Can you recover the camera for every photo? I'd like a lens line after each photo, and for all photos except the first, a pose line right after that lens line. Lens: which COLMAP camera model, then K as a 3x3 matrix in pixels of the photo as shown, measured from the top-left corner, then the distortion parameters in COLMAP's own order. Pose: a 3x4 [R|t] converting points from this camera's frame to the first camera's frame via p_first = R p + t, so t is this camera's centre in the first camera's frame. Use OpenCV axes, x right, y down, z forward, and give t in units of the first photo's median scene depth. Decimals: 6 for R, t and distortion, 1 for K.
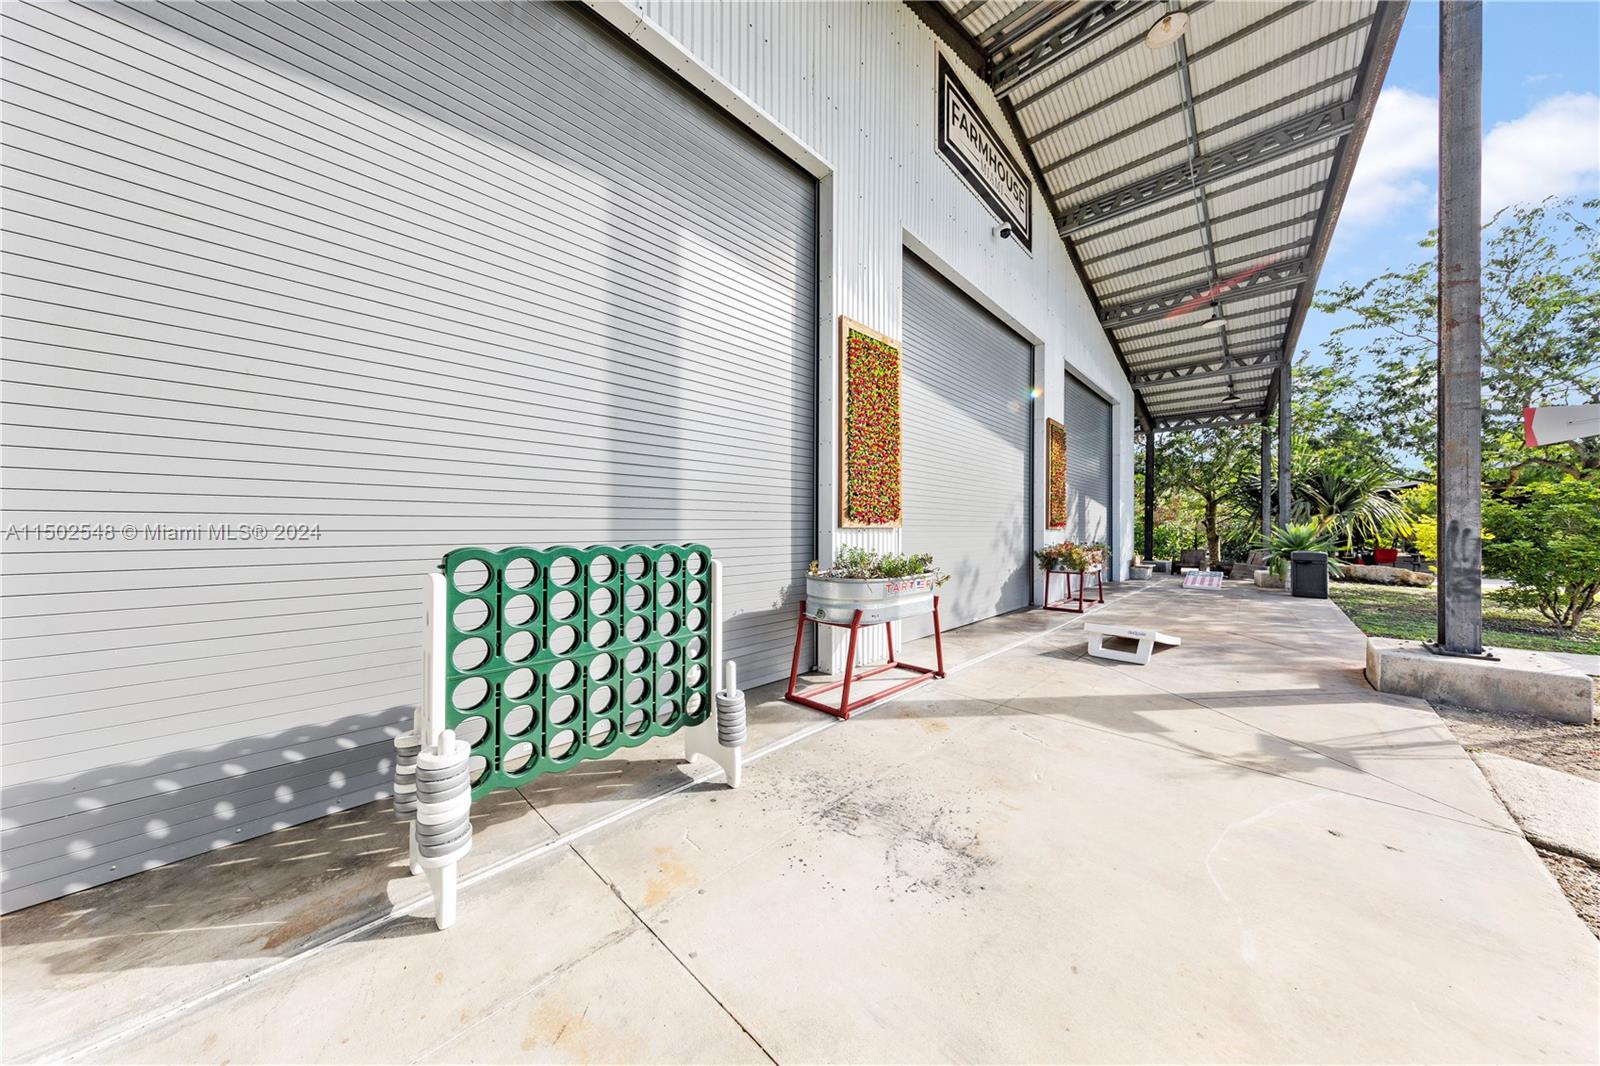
lens RADIAL K [[511.0, 0, 796.1], [0, 511.0, 535.2], [0, 0, 1]] dist [-0.000680, 0.000077]
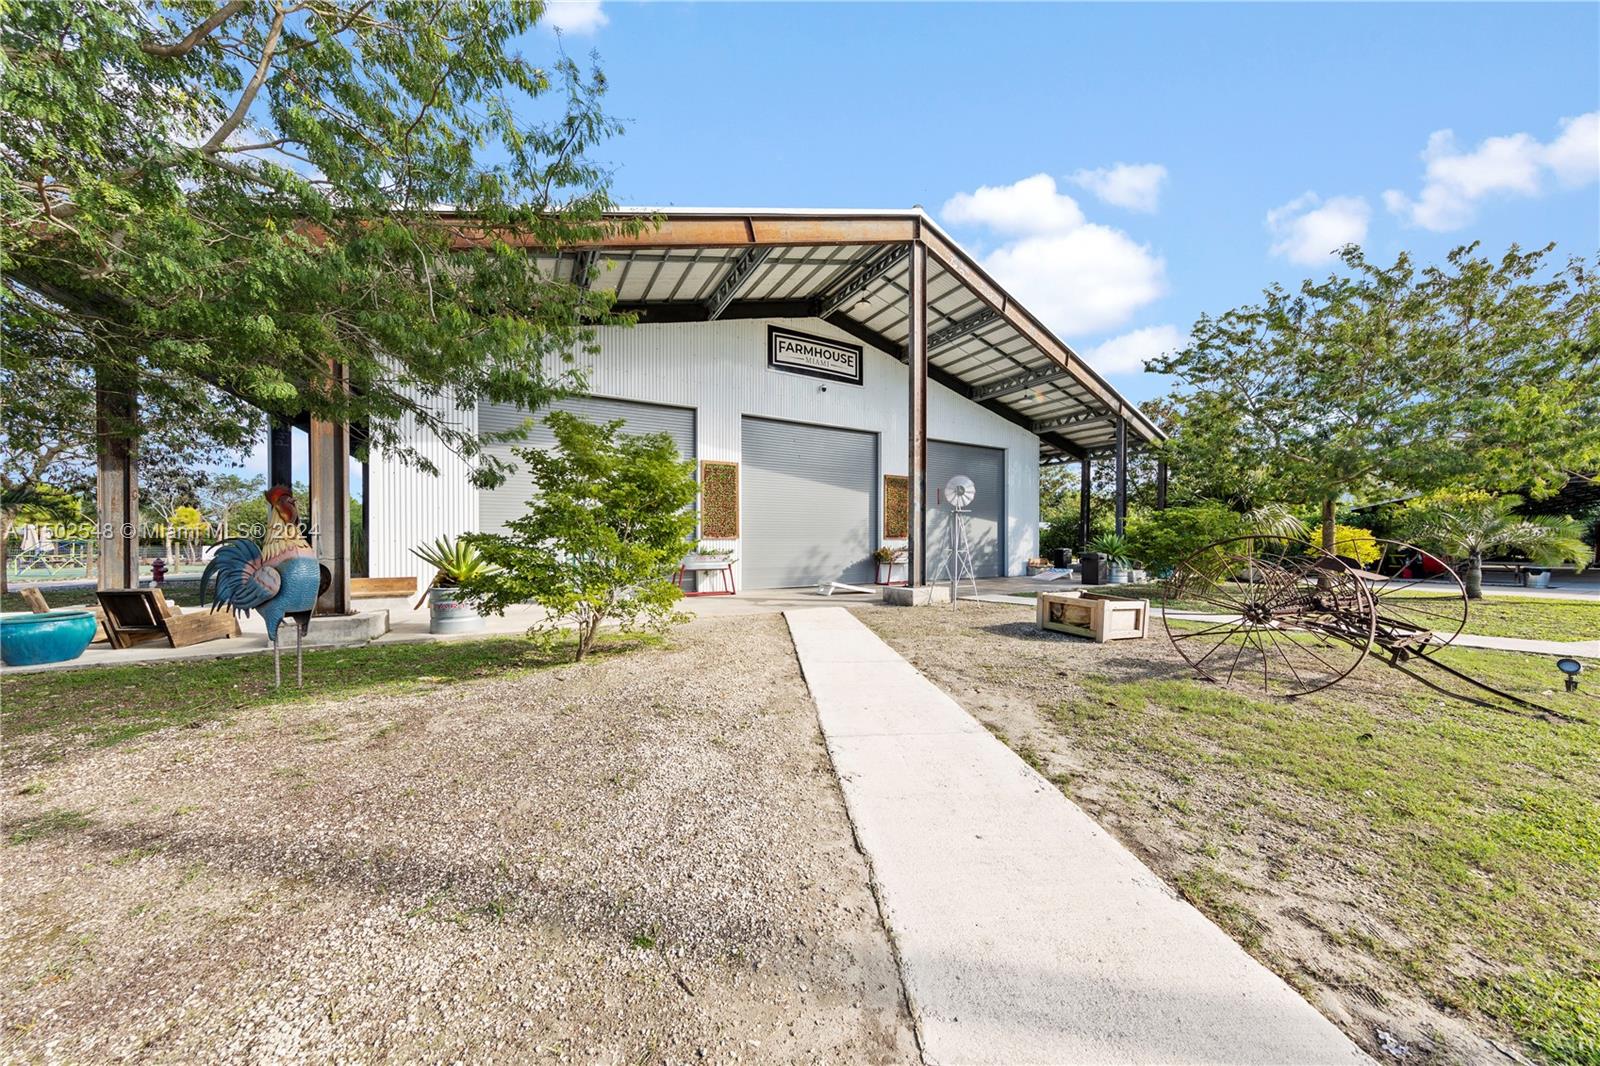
lens RADIAL K [[511.0, 0, 803.6], [0, 511.0, 536.8], [0, 0, 1]] dist [-0.000680, 0.000077]
pose [[0.953614, -0.000883, -0.301031, 0.684305], [-0.001004, 0.999981, -0.006115, -0.005045], [0.301031, 0.006134, 0.953595, -0.668801]]
